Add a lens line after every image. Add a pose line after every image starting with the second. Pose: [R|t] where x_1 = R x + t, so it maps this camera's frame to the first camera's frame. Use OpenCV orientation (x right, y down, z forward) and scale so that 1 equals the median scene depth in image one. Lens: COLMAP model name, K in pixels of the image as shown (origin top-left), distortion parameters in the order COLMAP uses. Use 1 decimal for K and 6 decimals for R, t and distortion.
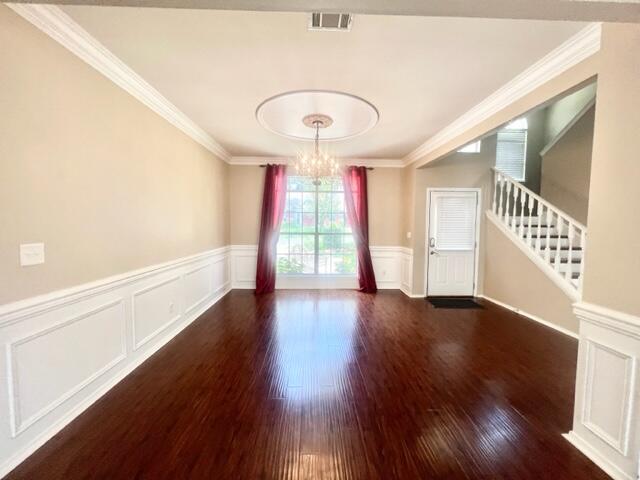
lens RADIAL K [[254.5, 0, 318.3], [0, 254.5, 238.9], [0, 0, 1]] dist [0.000994, 0.000111]
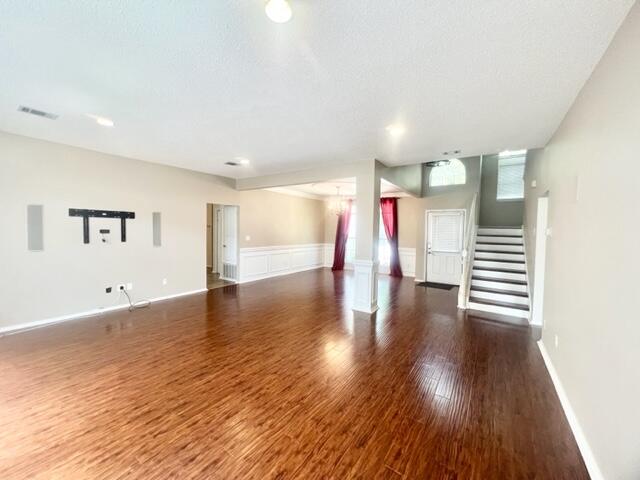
lens RADIAL K [[261.0, 0, 317.6], [0, 261.0, 237.9], [0, 0, 1]] dist [-0.000780, -0.000065]
pose [[0.806336, 0.027142, -0.590834, 0.779143], [-0.049084, 0.998571, -0.021115, 0.030475], [0.589417, 0.046027, 0.806517, -0.599846]]
